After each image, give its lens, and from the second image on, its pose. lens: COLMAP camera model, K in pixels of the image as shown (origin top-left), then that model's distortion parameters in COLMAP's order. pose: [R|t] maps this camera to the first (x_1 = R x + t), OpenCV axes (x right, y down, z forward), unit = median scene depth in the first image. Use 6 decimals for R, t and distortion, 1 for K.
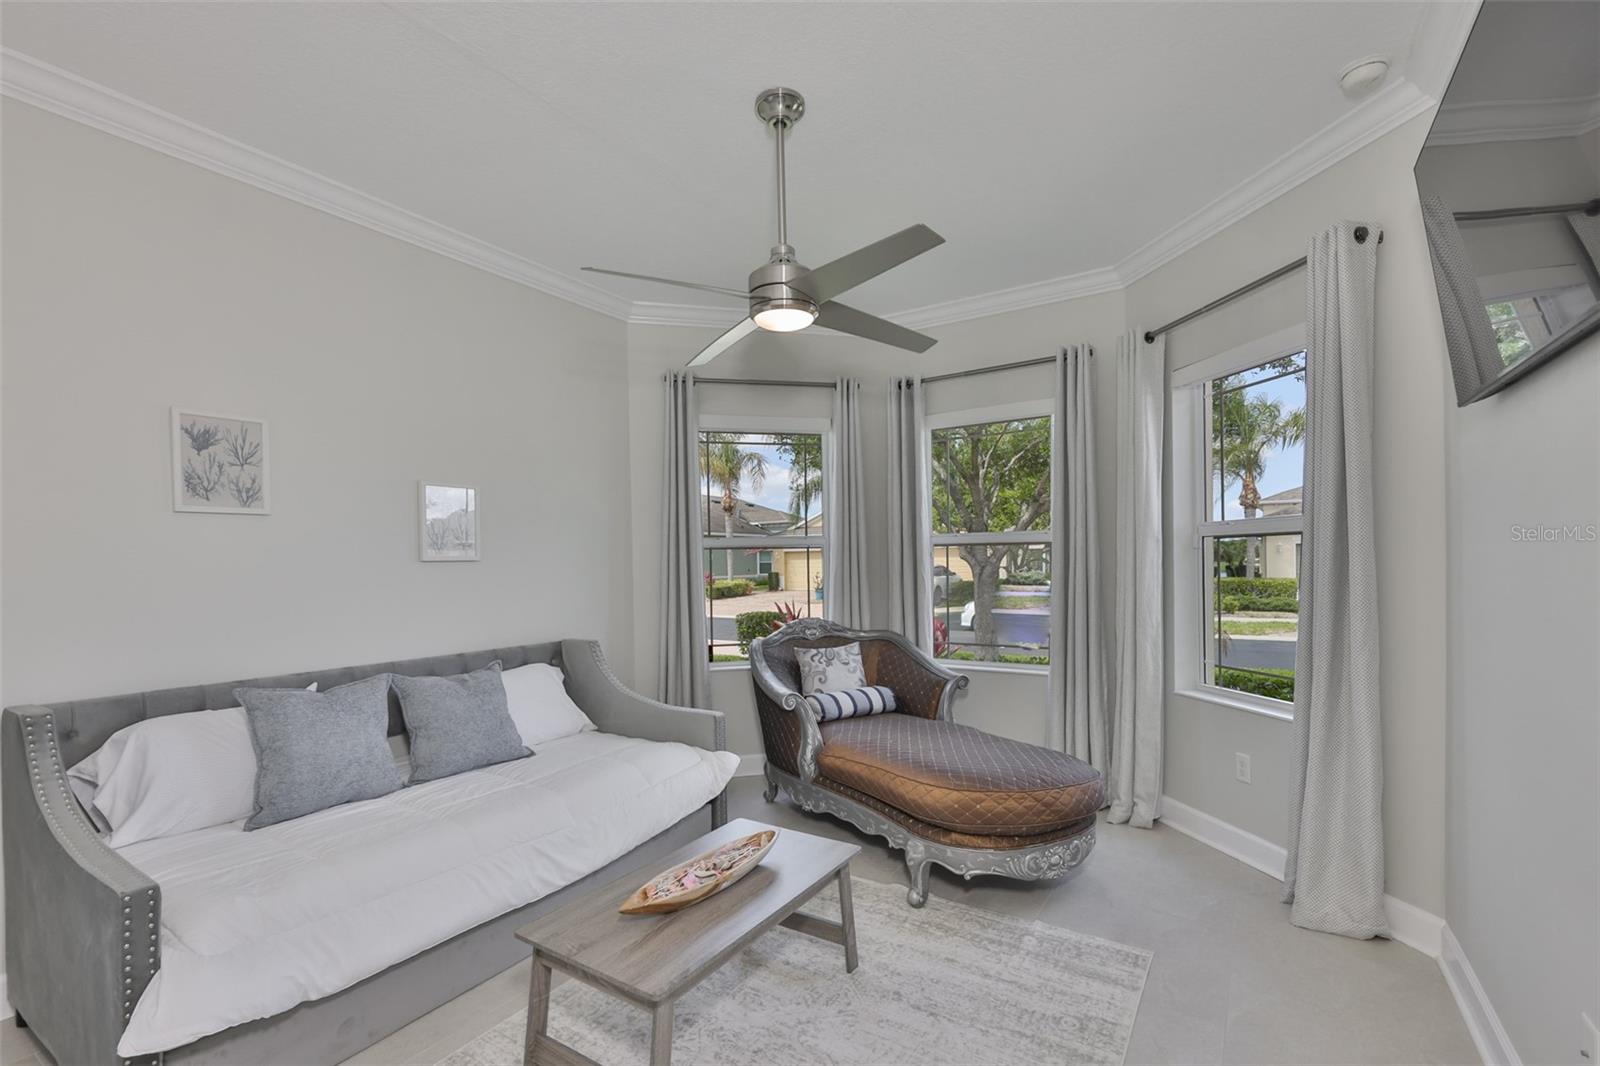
lens RADIAL K [[689.1, 0, 807.2], [0, 689.1, 538.8], [0, 0, 1]] dist [0.000523, 0.000293]
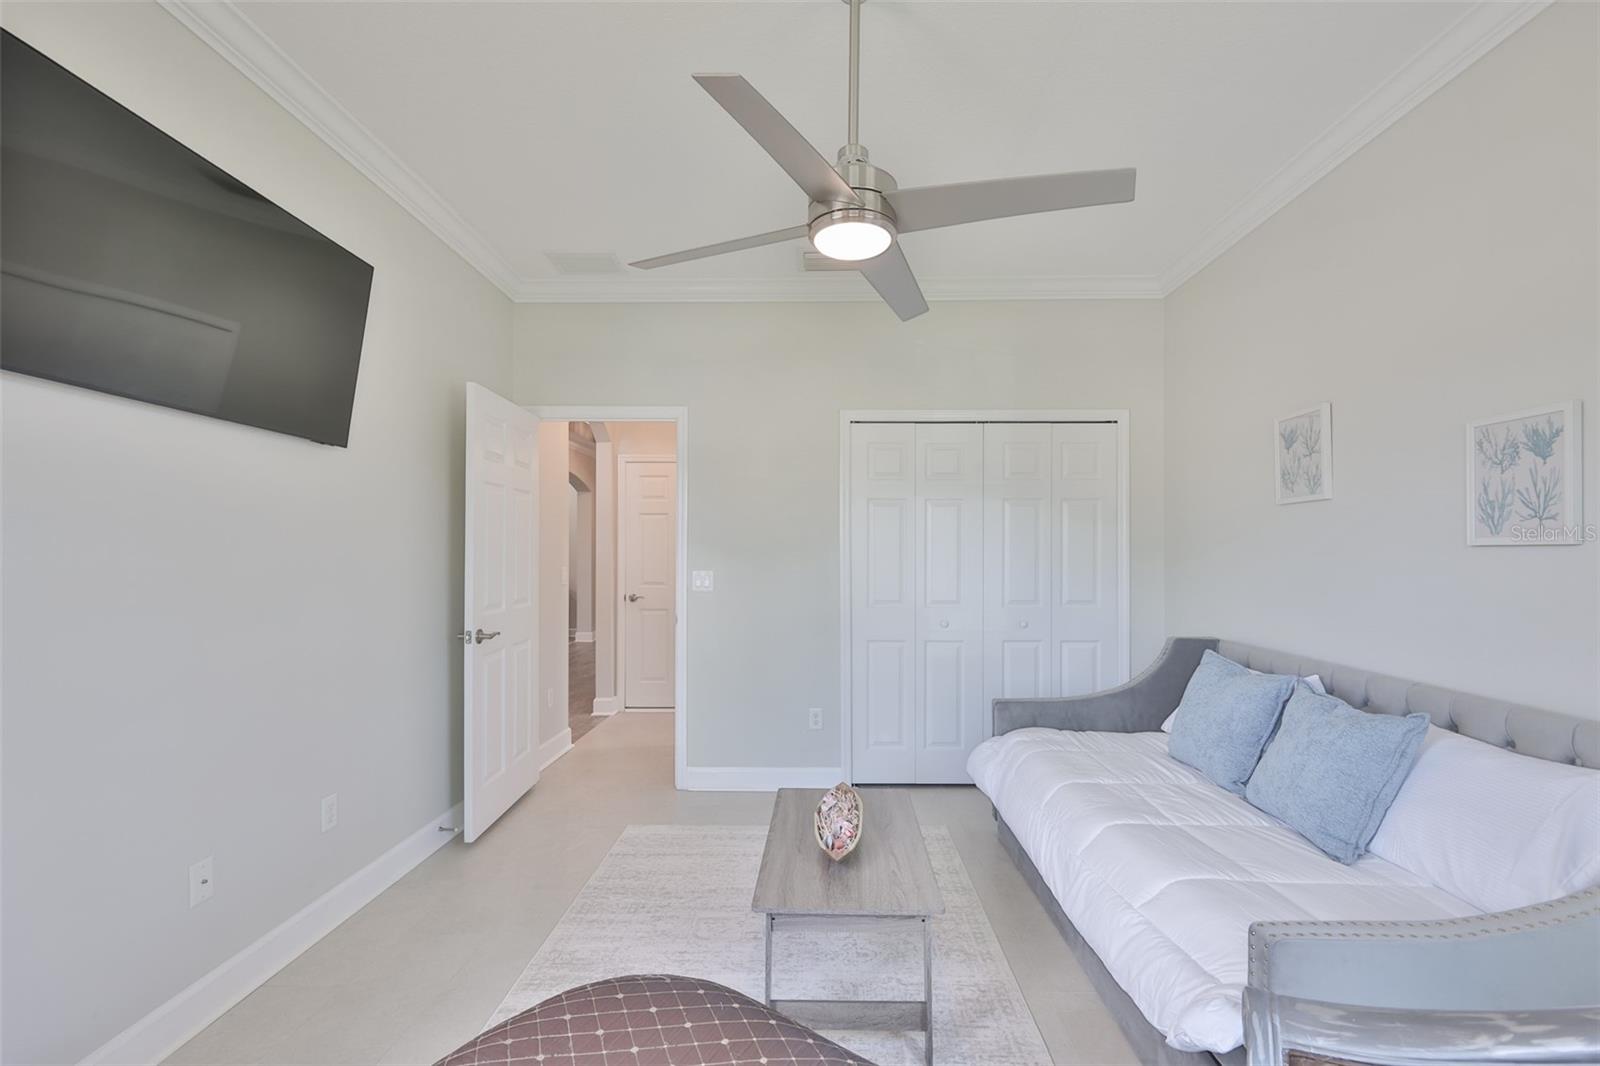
lens RADIAL K [[689.1, 0, 807.2], [0, 689.1, 538.8], [0, 0, 1]] dist [0.000523, 0.000293]
pose [[-0.855321, -0.000124, -0.518098, 0.387891], [0.022758, 0.999026, -0.037811, 0.044359], [0.517598, -0.044131, -0.854485, 1.522805]]
